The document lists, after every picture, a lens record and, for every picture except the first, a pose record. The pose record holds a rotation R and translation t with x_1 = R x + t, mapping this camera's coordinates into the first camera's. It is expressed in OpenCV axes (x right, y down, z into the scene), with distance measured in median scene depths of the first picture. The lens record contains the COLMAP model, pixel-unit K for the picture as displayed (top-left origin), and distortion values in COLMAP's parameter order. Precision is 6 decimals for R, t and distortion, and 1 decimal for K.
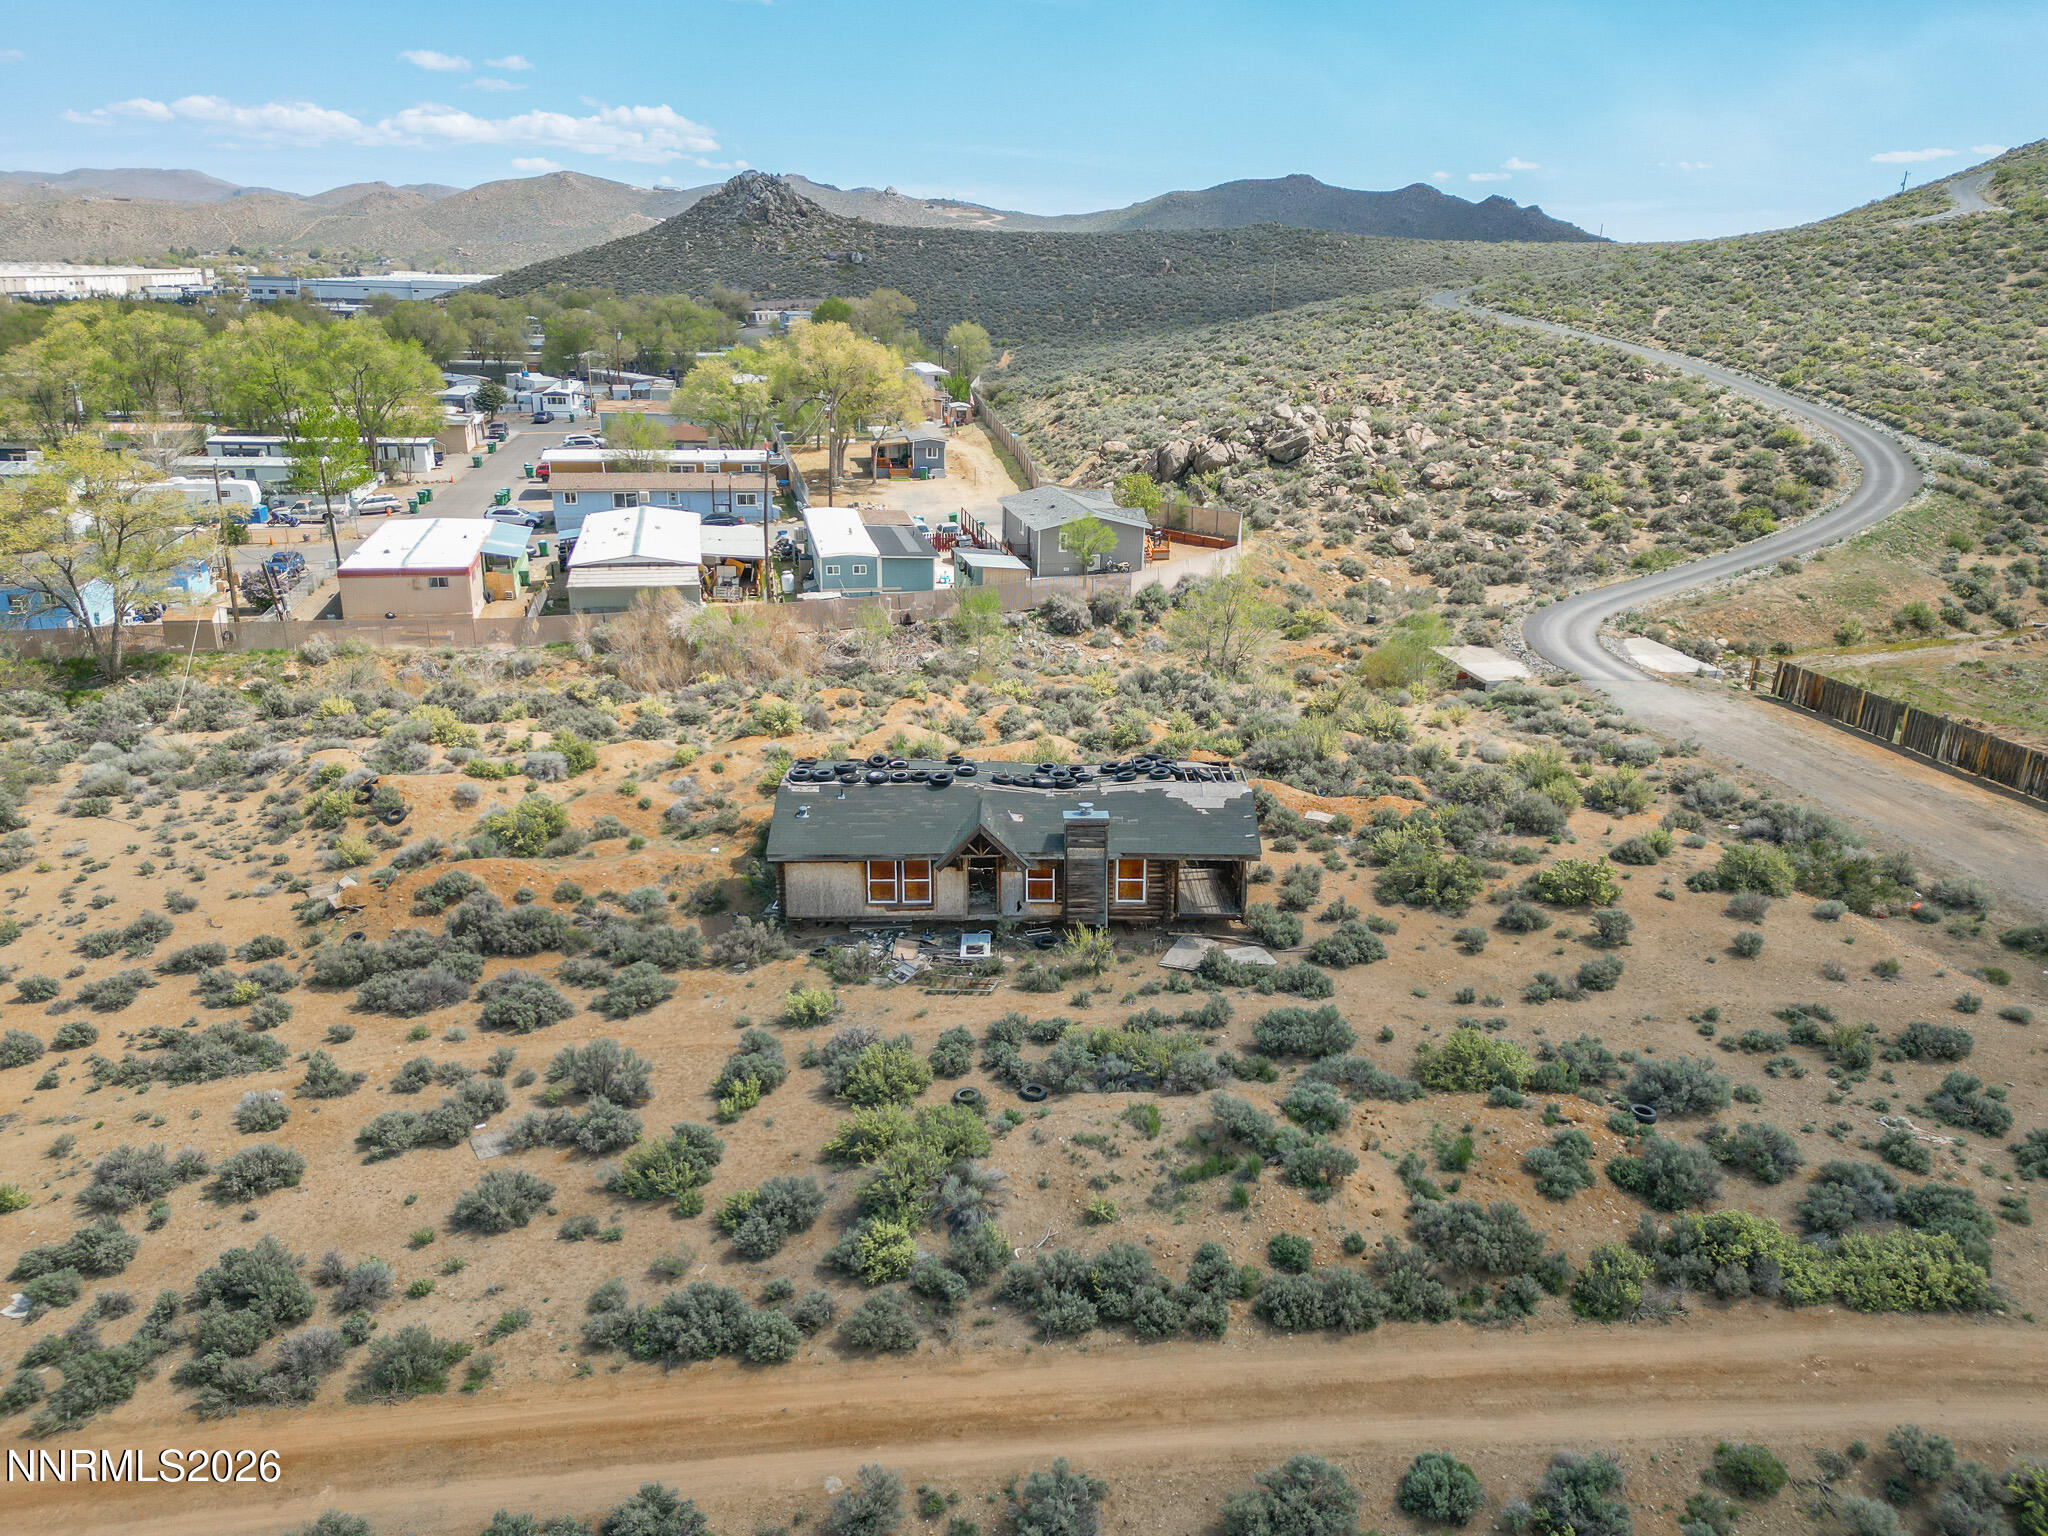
lens RADIAL K [[1407.8, 0, 1023.0], [0, 1407.8, 795.0], [0, 0, 1]] dist [0.079103, -0.073918]
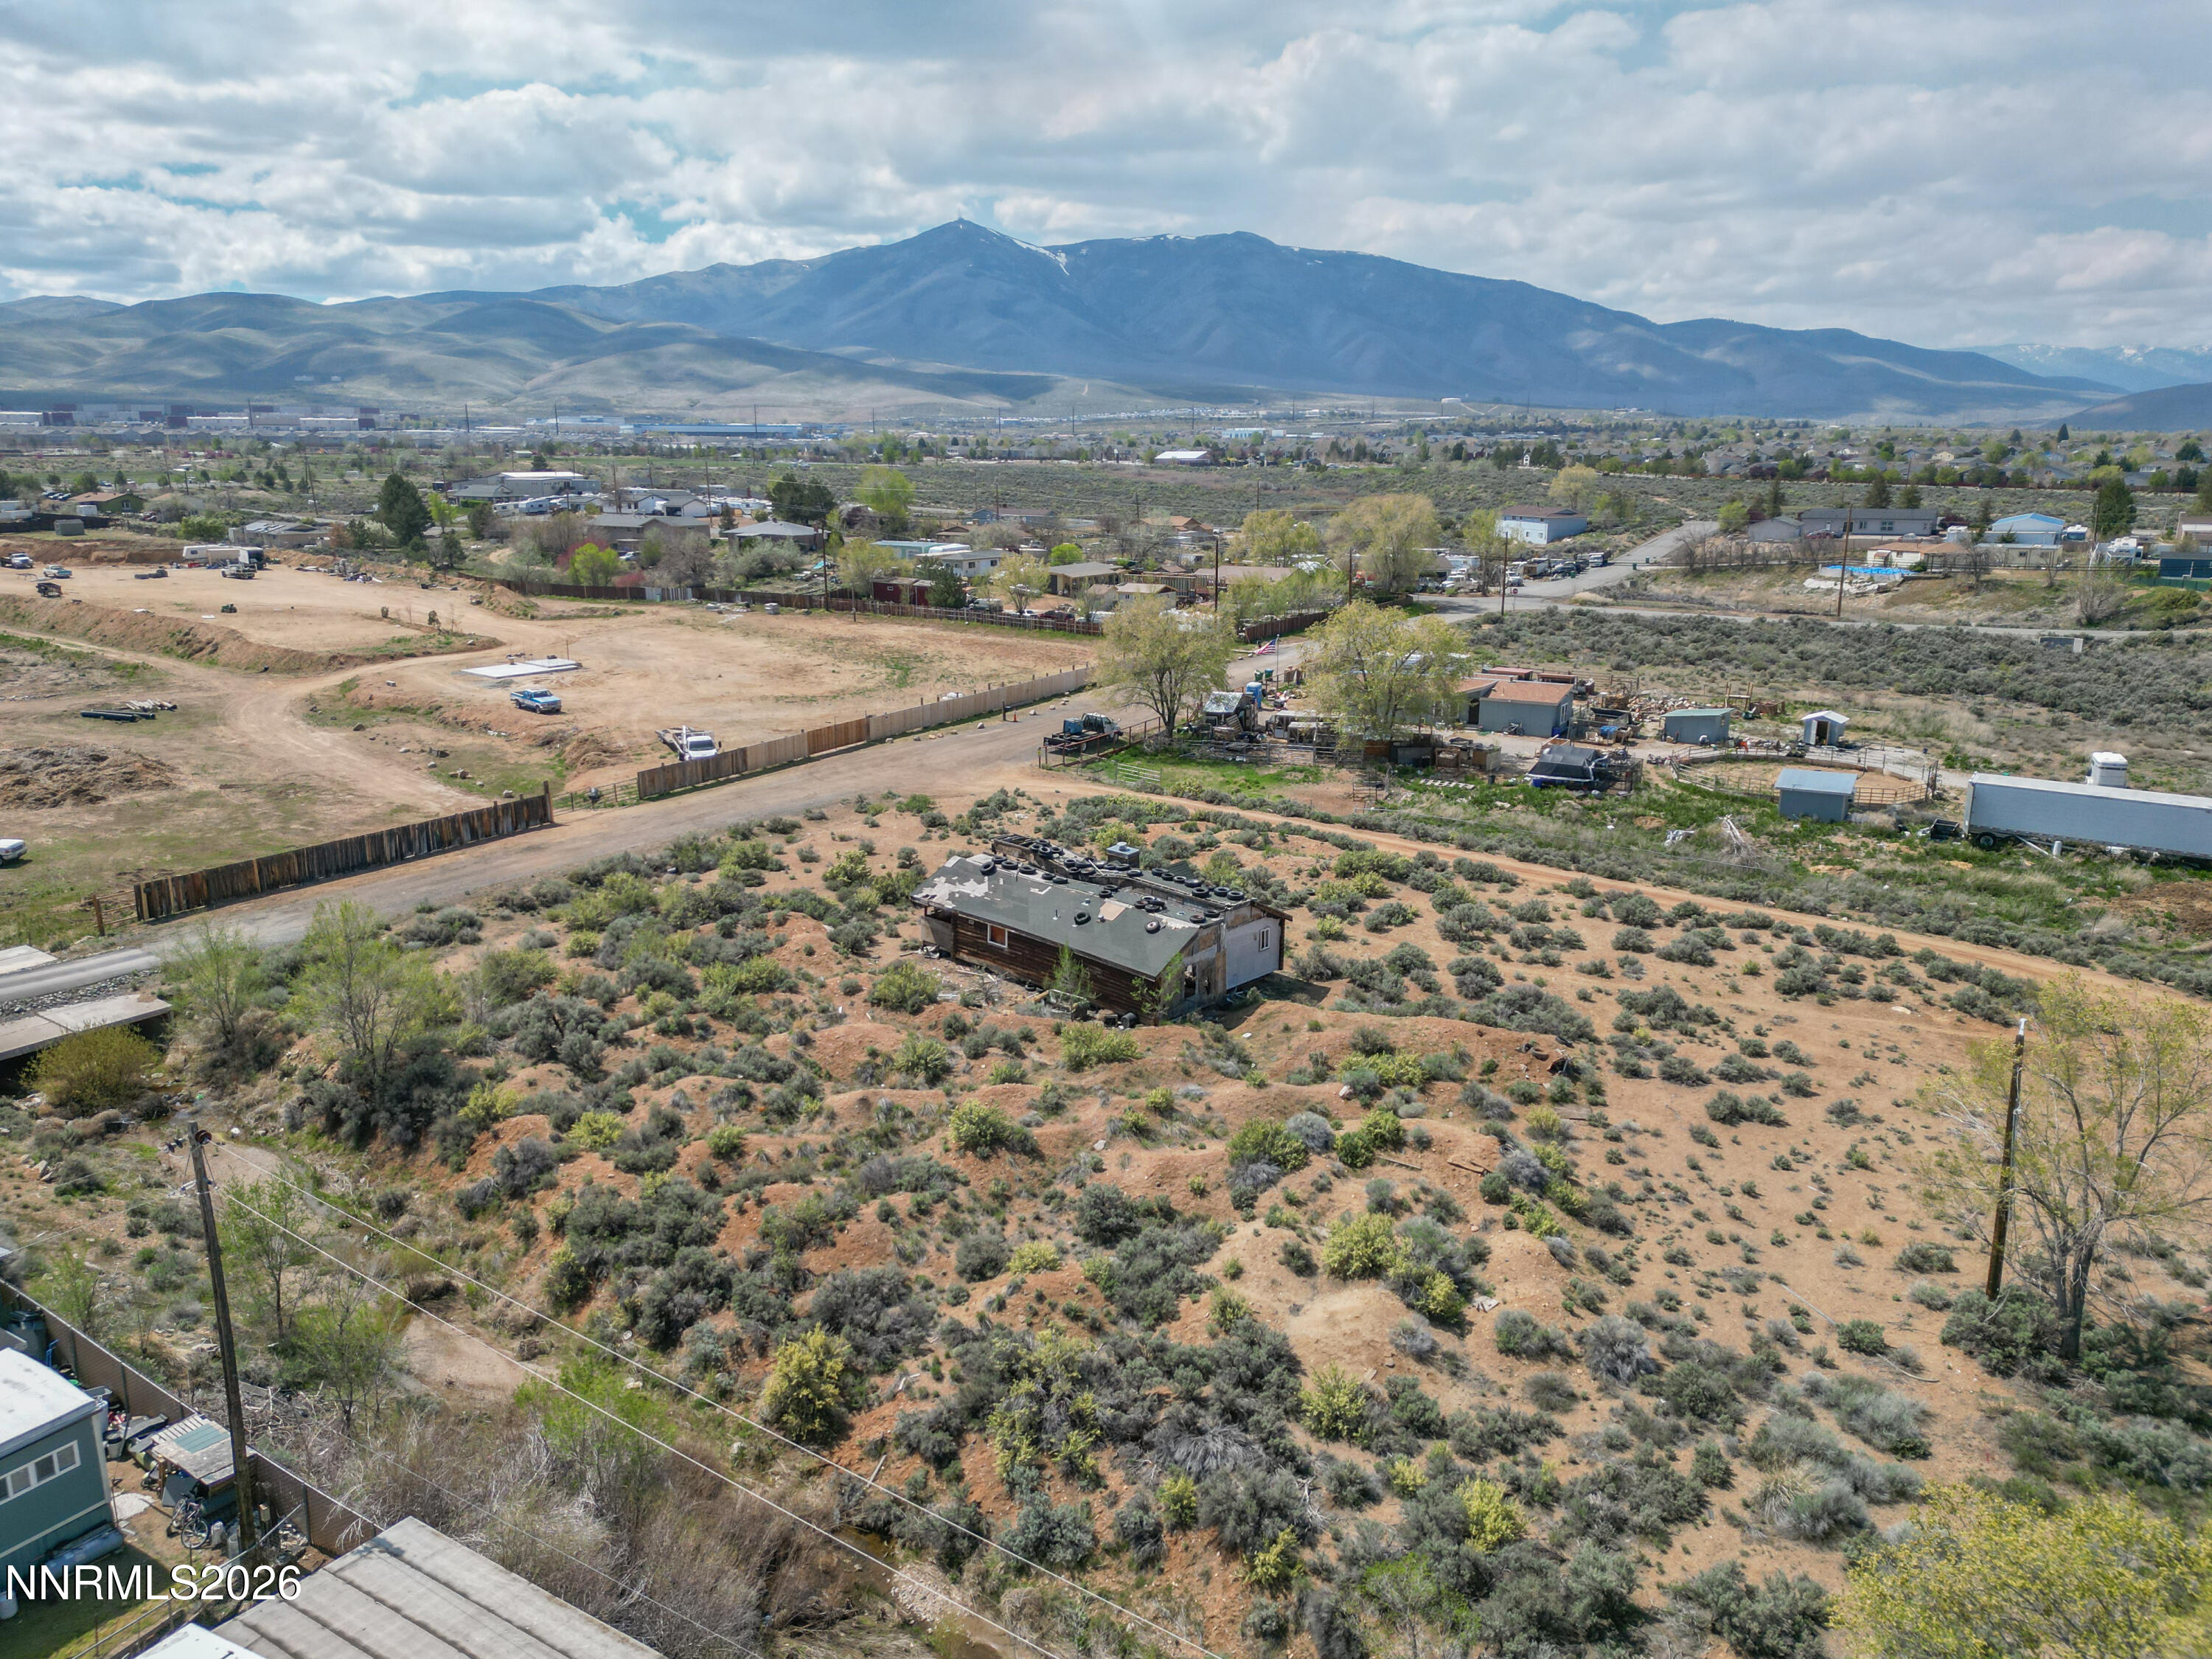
lens RADIAL K [[1542.4, 0, 1100.9], [0, 1542.4, 840.5], [0, 0, 1]] dist [0.088396, -0.086455]
pose [[-0.711738, -0.194327, 0.675031, -1.132796], [0.226797, 0.845935, 0.482656, -0.859295], [-0.664825, 0.496619, -0.558011, 2.067784]]
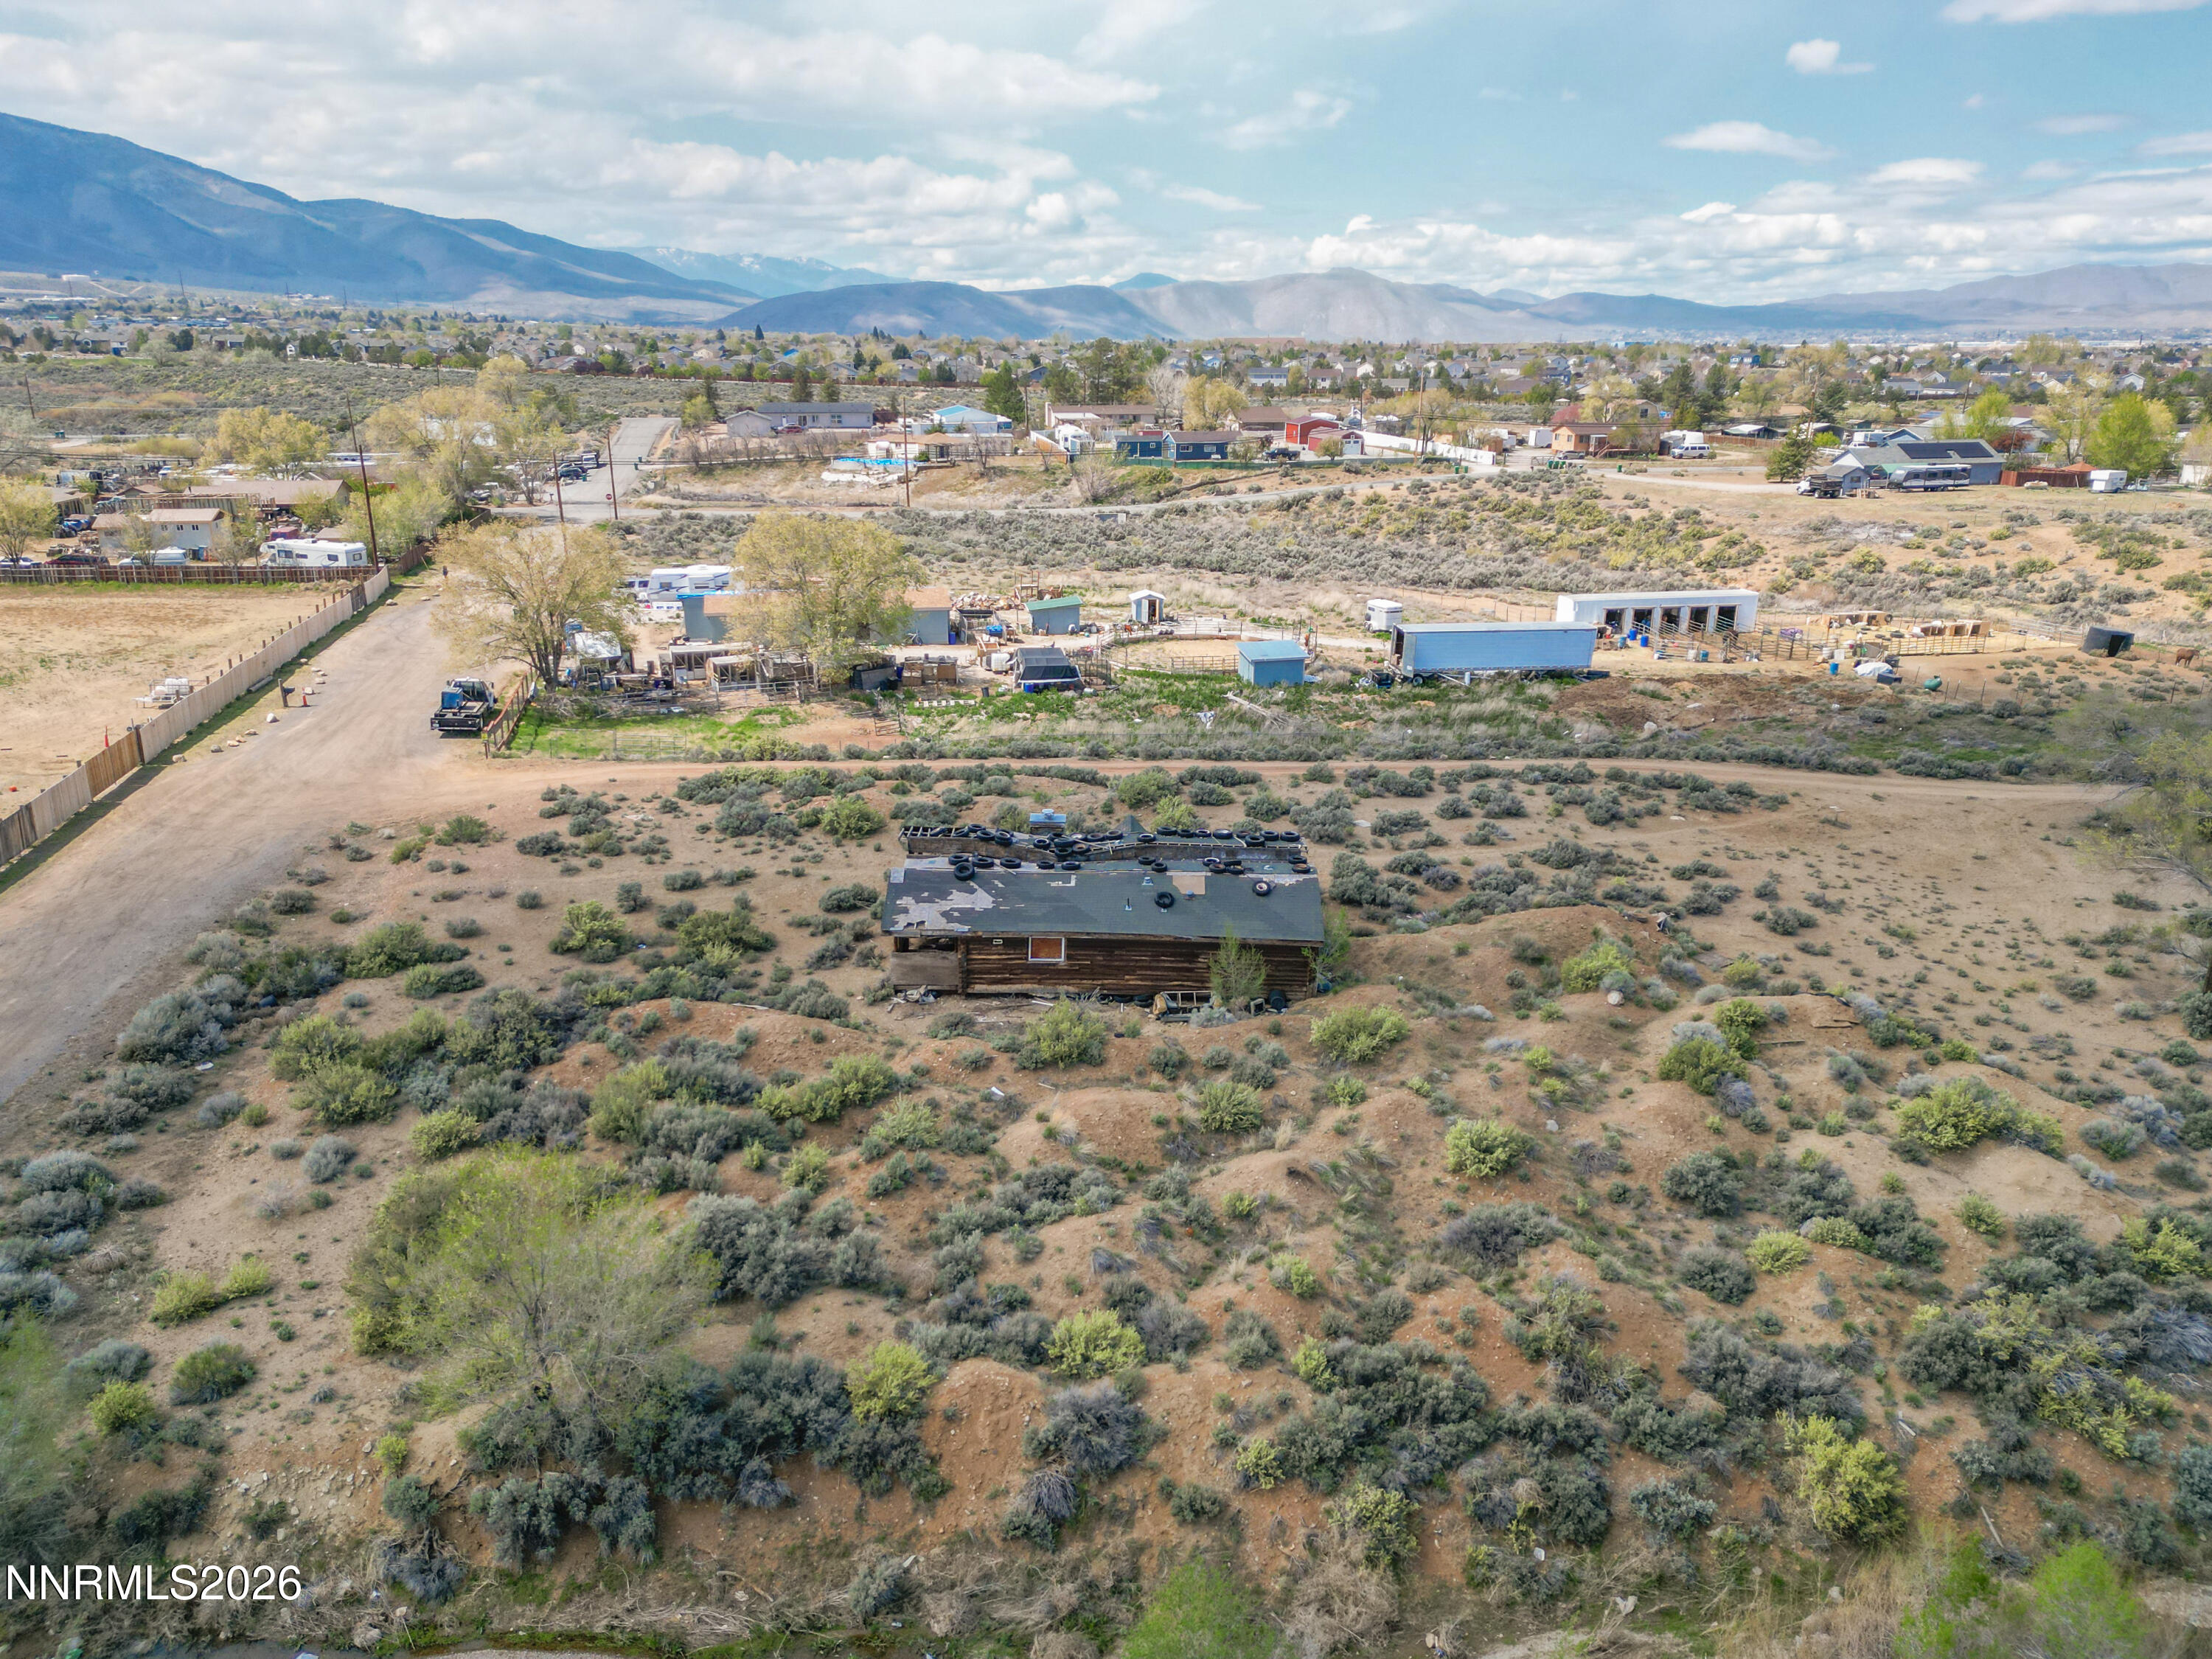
lens RADIAL K [[1596.0, 0, 1106.5], [0, 1596.0, 873.9], [0, 0, 1]] dist [0.077144, -0.085791]
pose [[-0.999506, -0.030430, 0.007860, -0.019896], [-0.018961, 0.783287, 0.621371, -0.884900], [-0.025065, 0.620915, -0.783477, 2.278664]]
